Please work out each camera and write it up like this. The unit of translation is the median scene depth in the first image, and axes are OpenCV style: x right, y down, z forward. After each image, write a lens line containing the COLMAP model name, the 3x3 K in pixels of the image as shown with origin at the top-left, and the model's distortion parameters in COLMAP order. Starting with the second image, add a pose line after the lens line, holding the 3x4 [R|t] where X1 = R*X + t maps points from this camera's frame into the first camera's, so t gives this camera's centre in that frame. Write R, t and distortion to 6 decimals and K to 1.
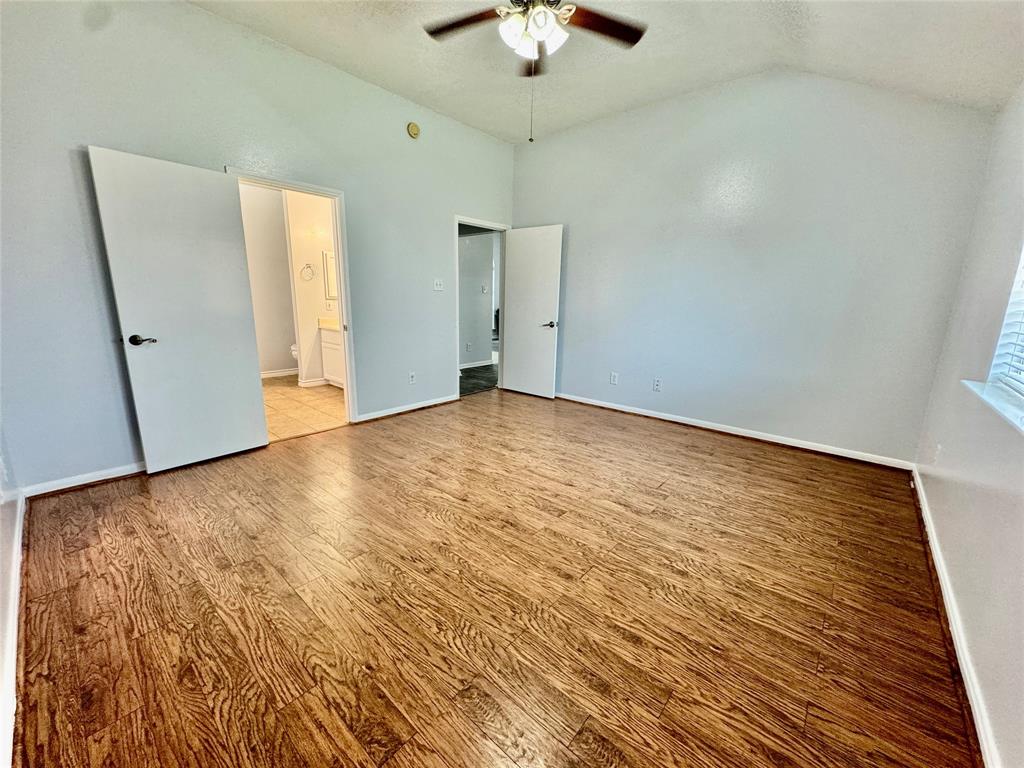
lens RADIAL K [[409.2, 0, 511.6], [0, 409.2, 383.4], [0, 0, 1]] dist [0.000776, 0.000232]
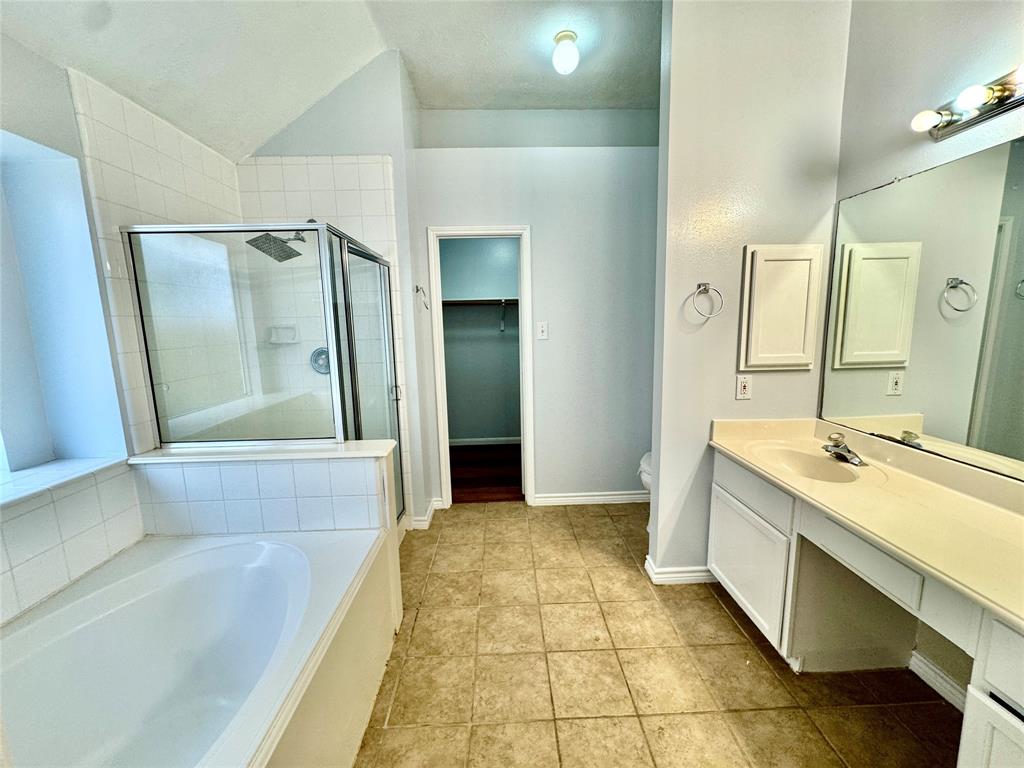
lens RADIAL K [[409.2, 0, 512.6], [0, 409.2, 382.8], [0, 0, 1]] dist [0.000776, 0.000232]
pose [[0.683345, 0.073795, -0.726356, -0.317792], [-0.114610, 0.993387, -0.006899, -0.168000], [0.721043, 0.087962, 0.687284, 0.587033]]
